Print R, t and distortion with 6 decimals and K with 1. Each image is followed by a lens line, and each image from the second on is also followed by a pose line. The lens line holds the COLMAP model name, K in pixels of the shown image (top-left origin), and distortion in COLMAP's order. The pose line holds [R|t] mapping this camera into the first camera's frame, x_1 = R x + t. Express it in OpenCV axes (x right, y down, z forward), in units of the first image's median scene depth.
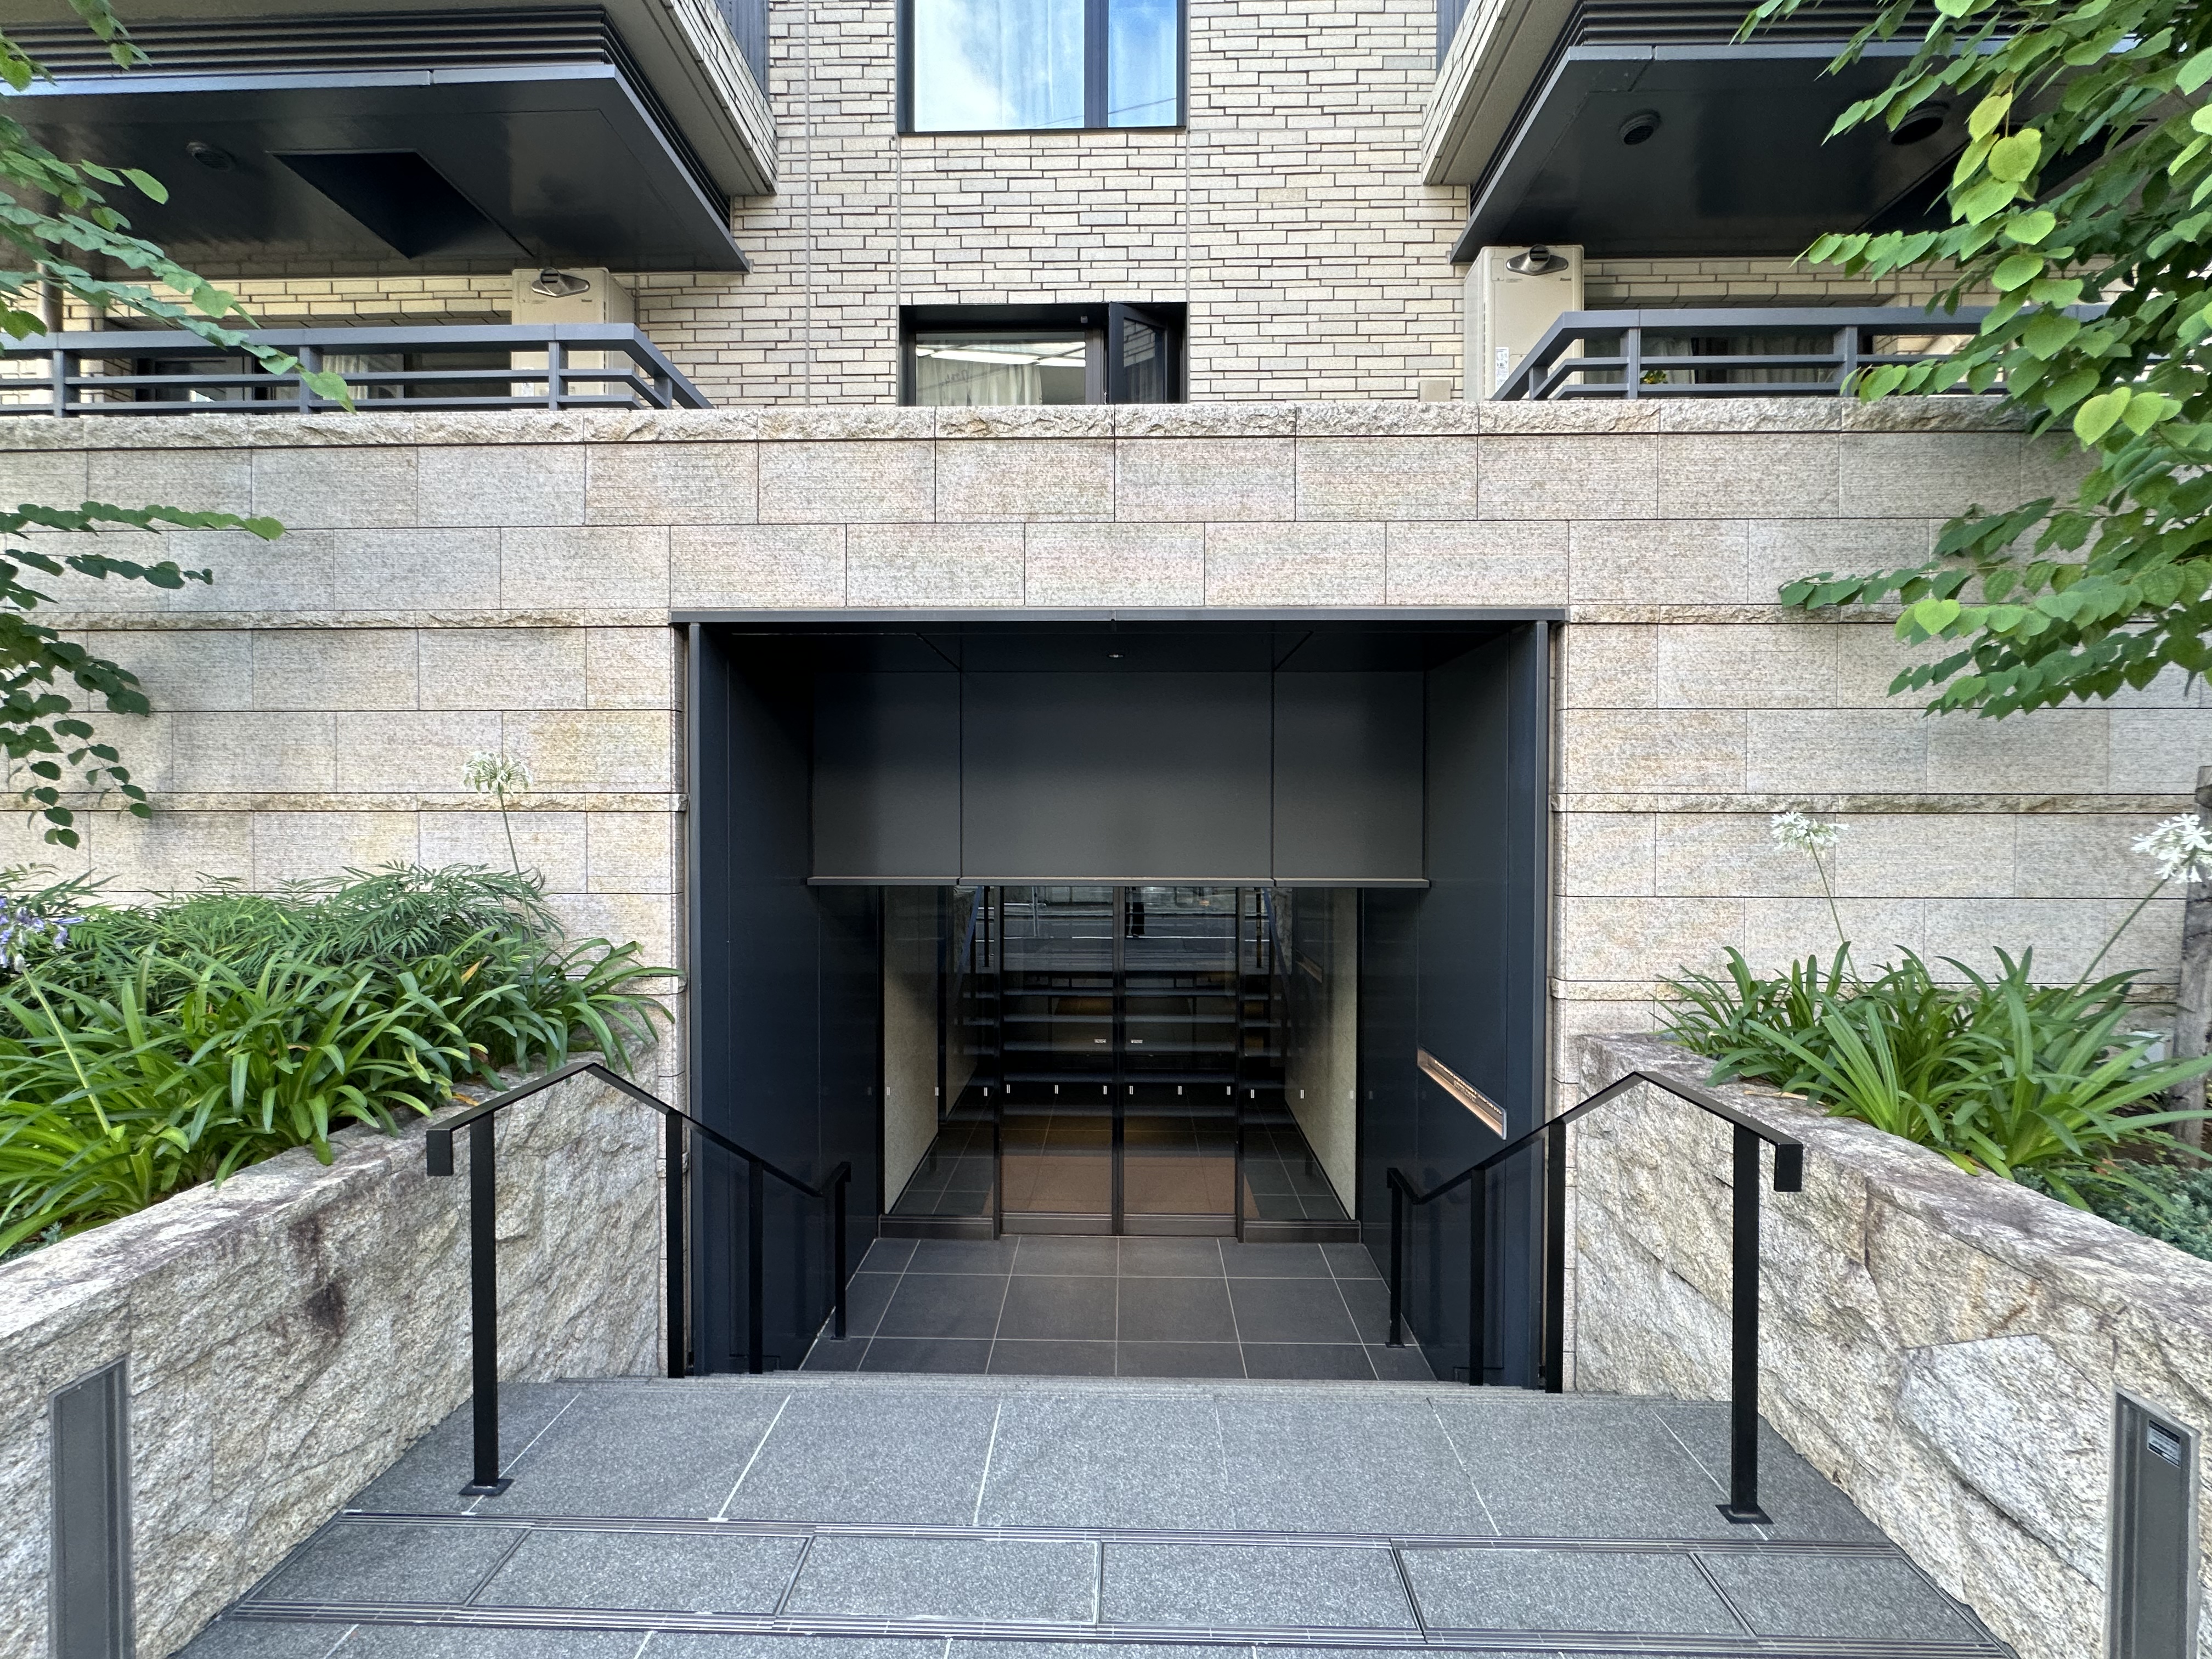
lens RADIAL K [[889.5, 0, 1104.8], [0, 889.5, 834.2], [0, 0, 1]] dist [-0.002026, -0.000060]
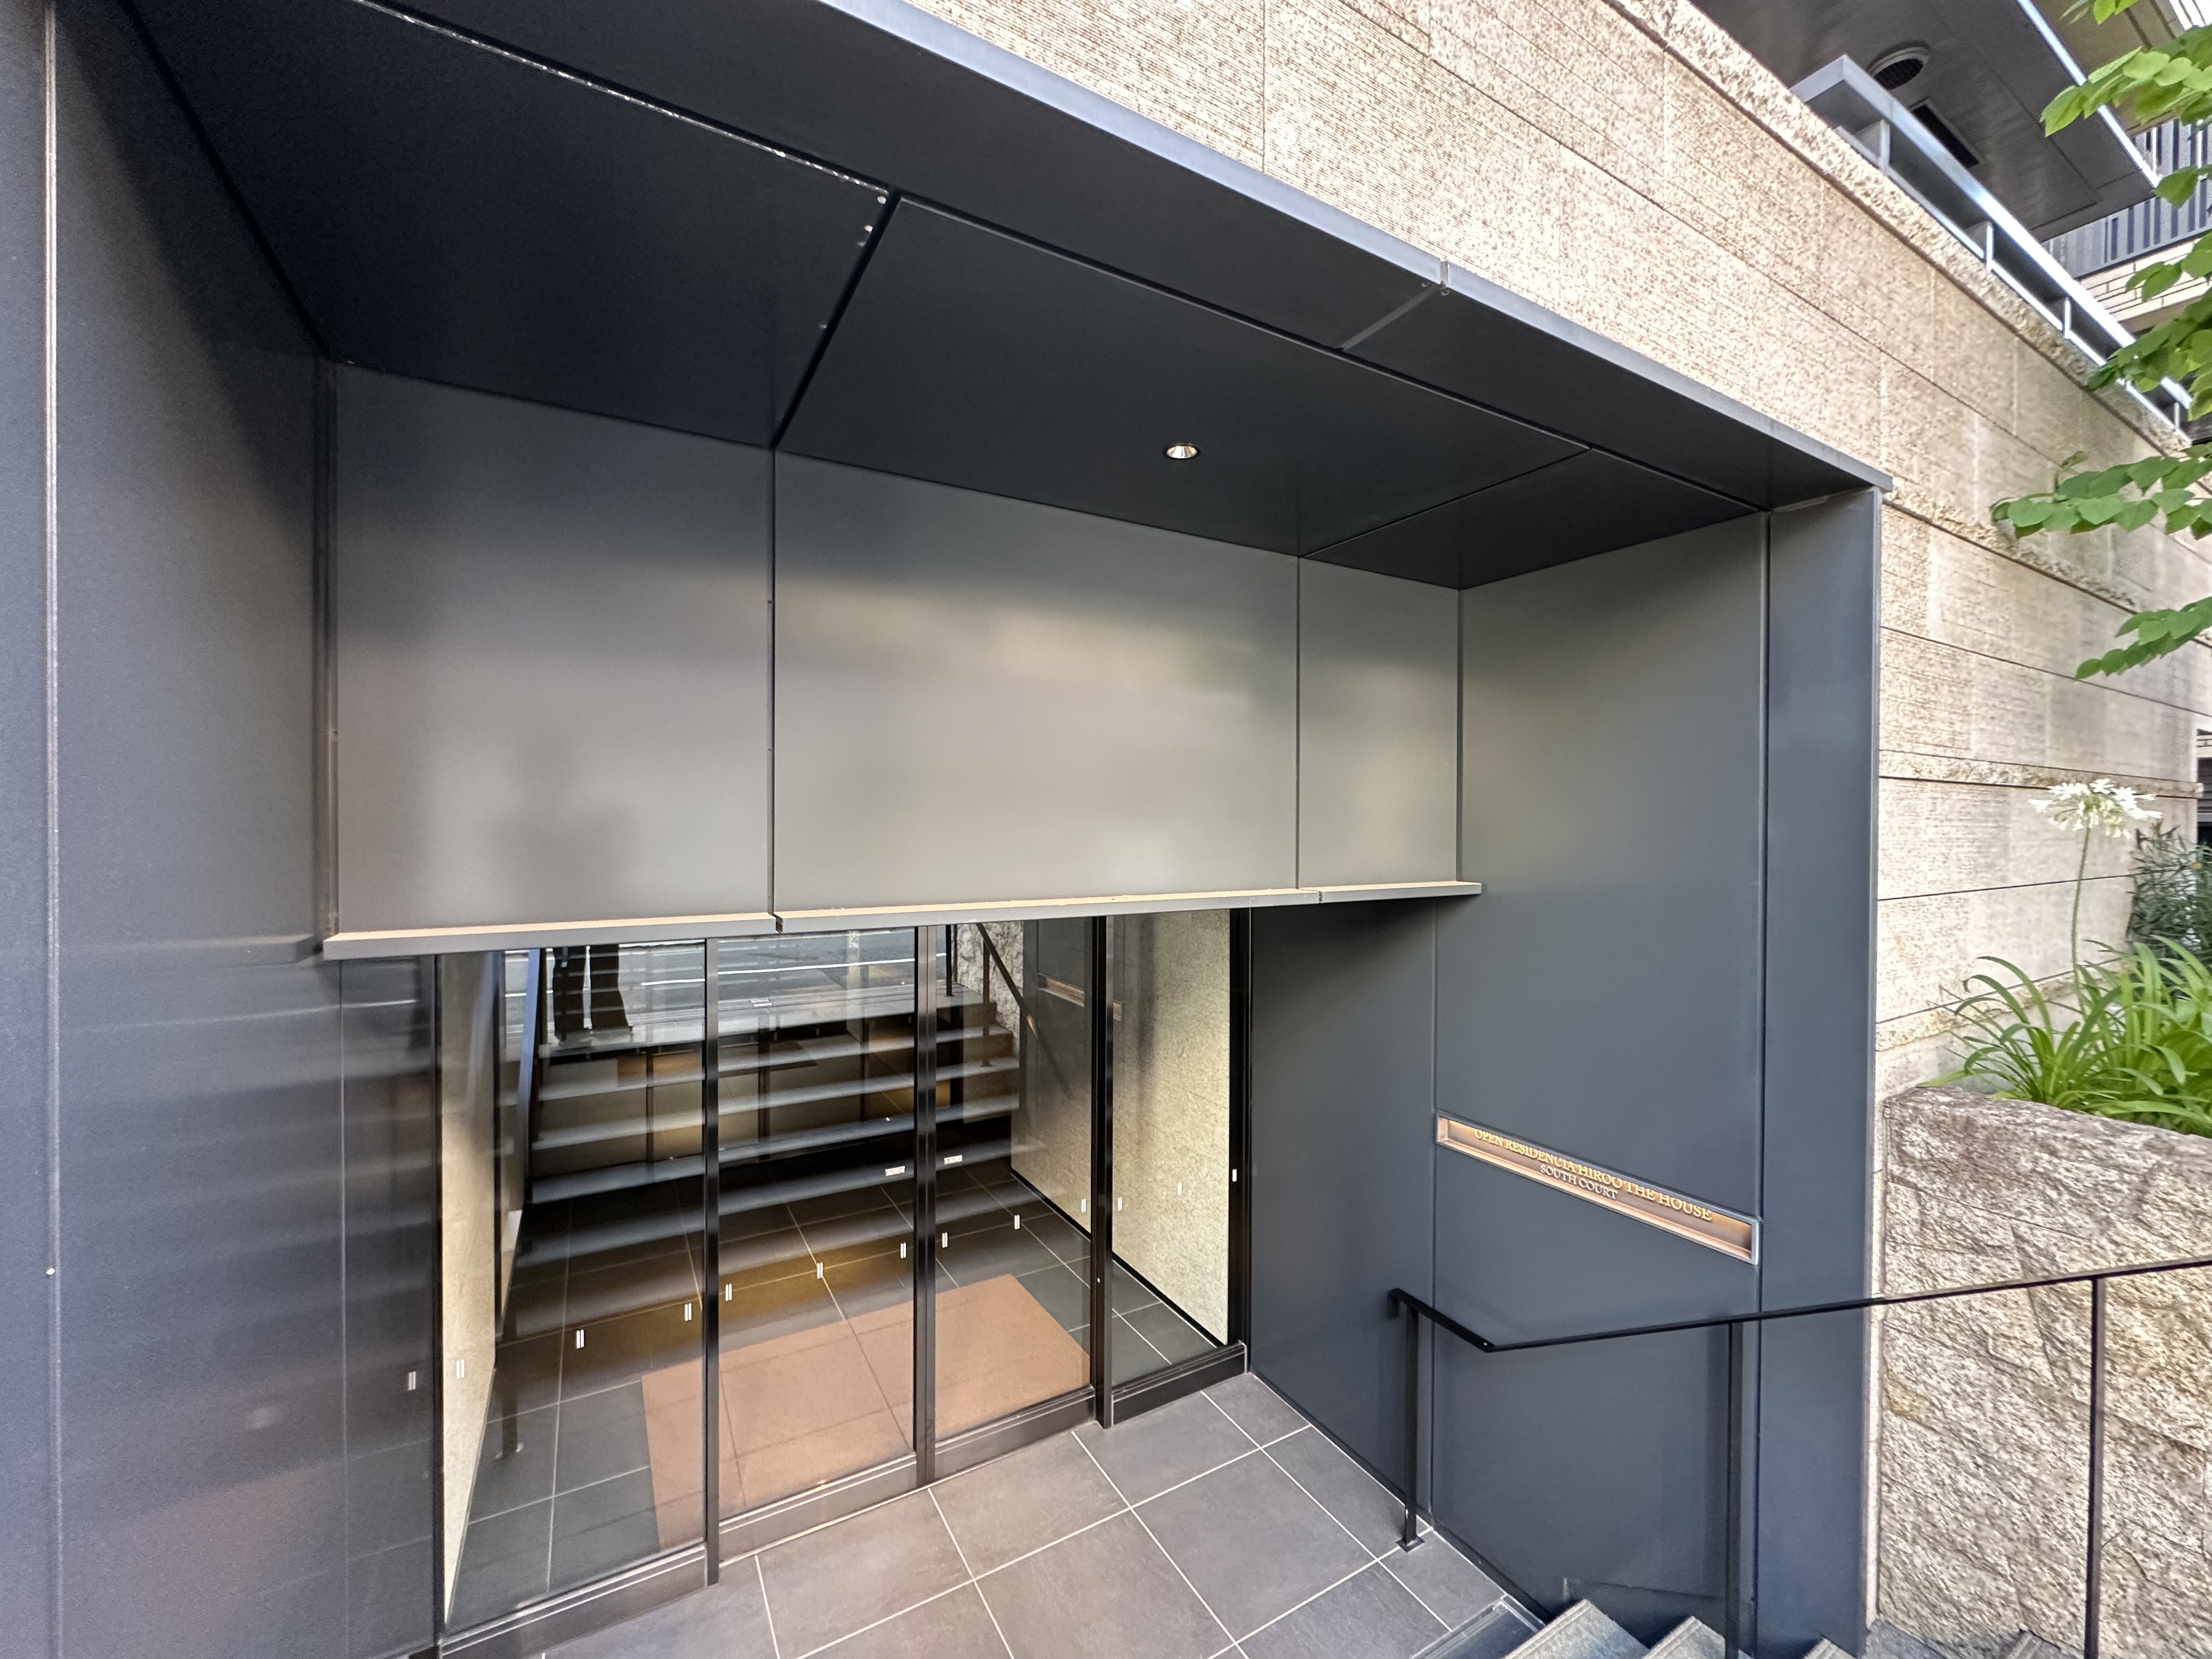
lens RADIAL K [[889.5, 0, 1106.9], [0, 889.5, 818.1], [0, 0, 1]] dist [-0.002026, -0.000060]
pose [[0.852198, -0.001529, 0.523217, -0.201570], [0.009071, 0.999889, -0.011853, 0.004314], [-0.523141, 0.014847, 0.852117, 0.420033]]
